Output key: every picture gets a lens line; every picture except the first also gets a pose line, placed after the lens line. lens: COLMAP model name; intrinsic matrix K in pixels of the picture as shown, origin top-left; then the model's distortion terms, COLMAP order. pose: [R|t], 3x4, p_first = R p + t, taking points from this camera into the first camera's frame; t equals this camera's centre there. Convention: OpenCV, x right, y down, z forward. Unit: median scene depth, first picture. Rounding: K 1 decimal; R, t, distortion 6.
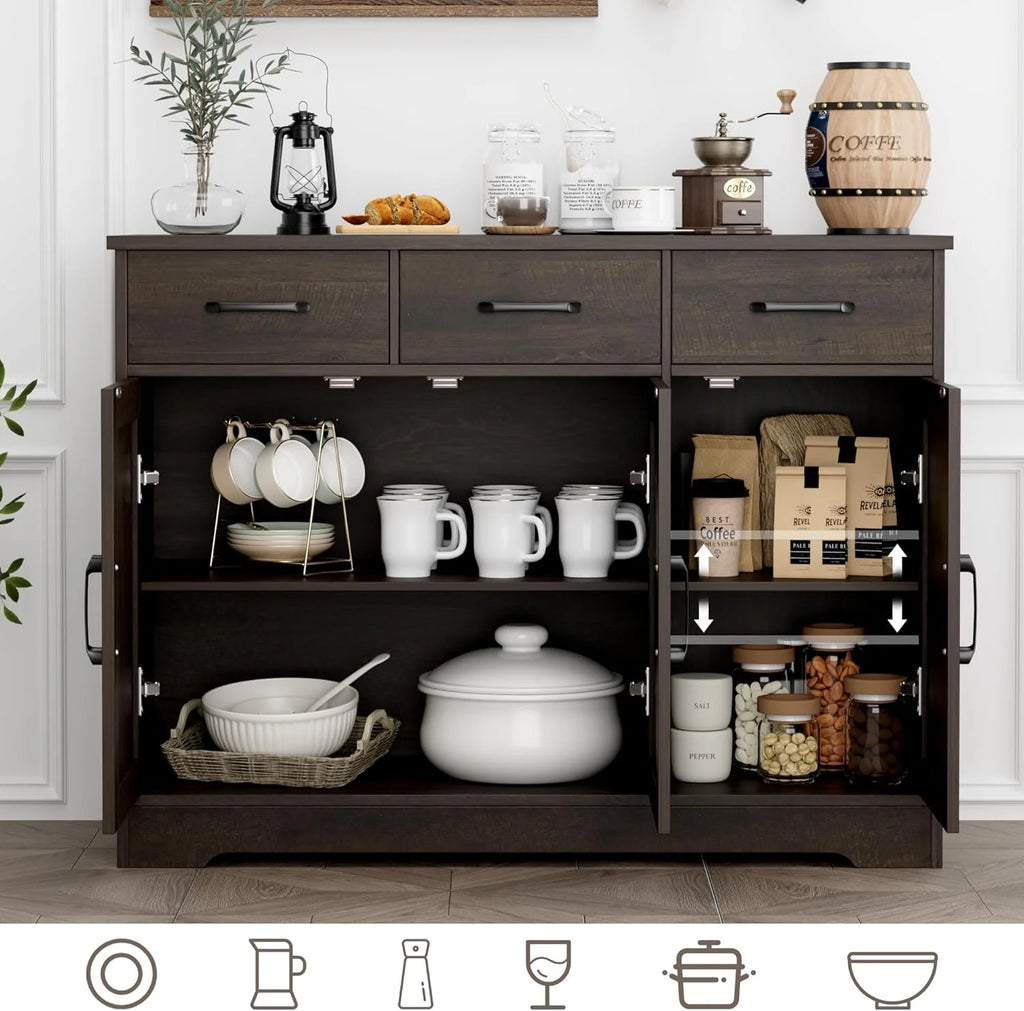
lens RADIAL K [[3599.7, 0, 512.7], [0, 3599.7, 503.3], [0, 0, 1]] dist [-0.134643, 0.000000]
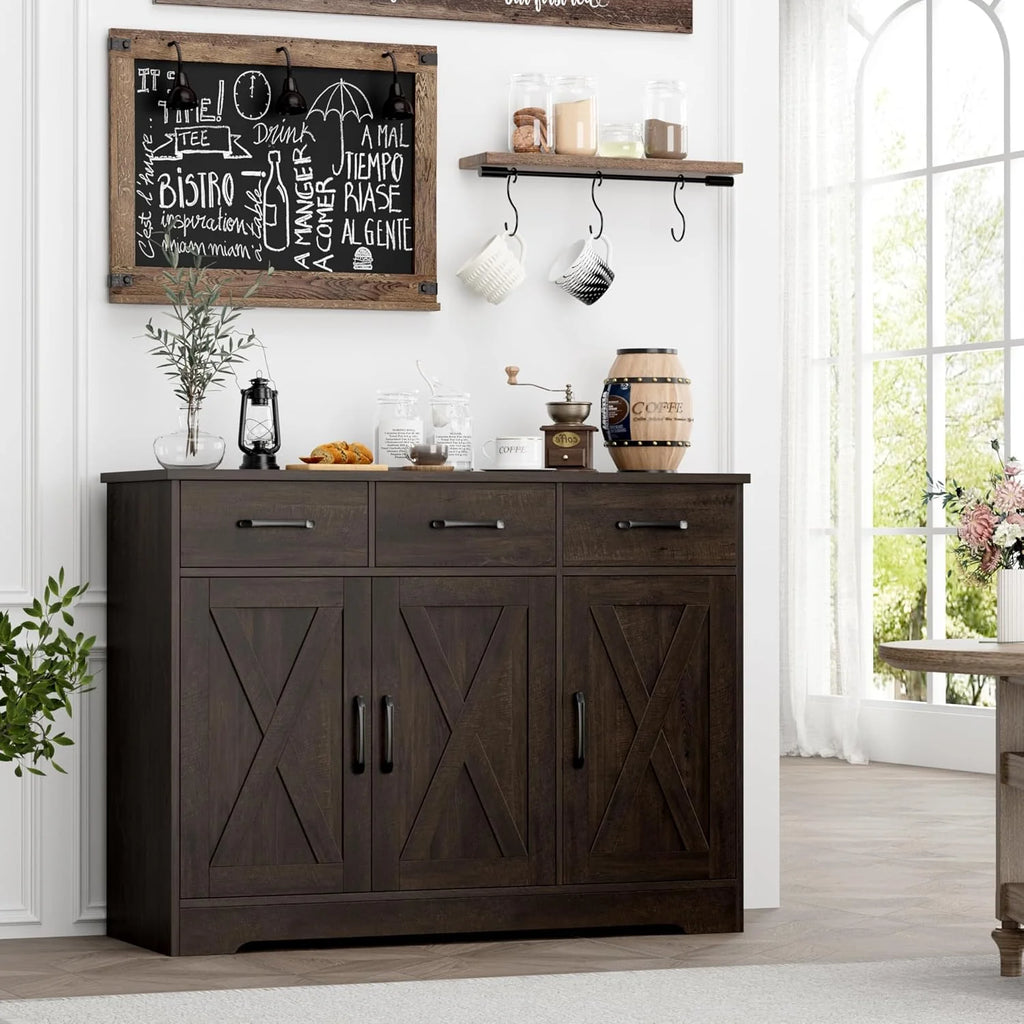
lens RADIAL K [[3629.3, 0, 512.7], [0, 3629.3, 515.7], [0, 0, 1]] dist [-0.023928, 0.000000]
pose [[0.925861, 0.002988, 0.377853, -0.478207], [0.027251, 0.996837, -0.074657, 0.043006], [-0.376881, 0.079419, 0.922851, -0.256732]]
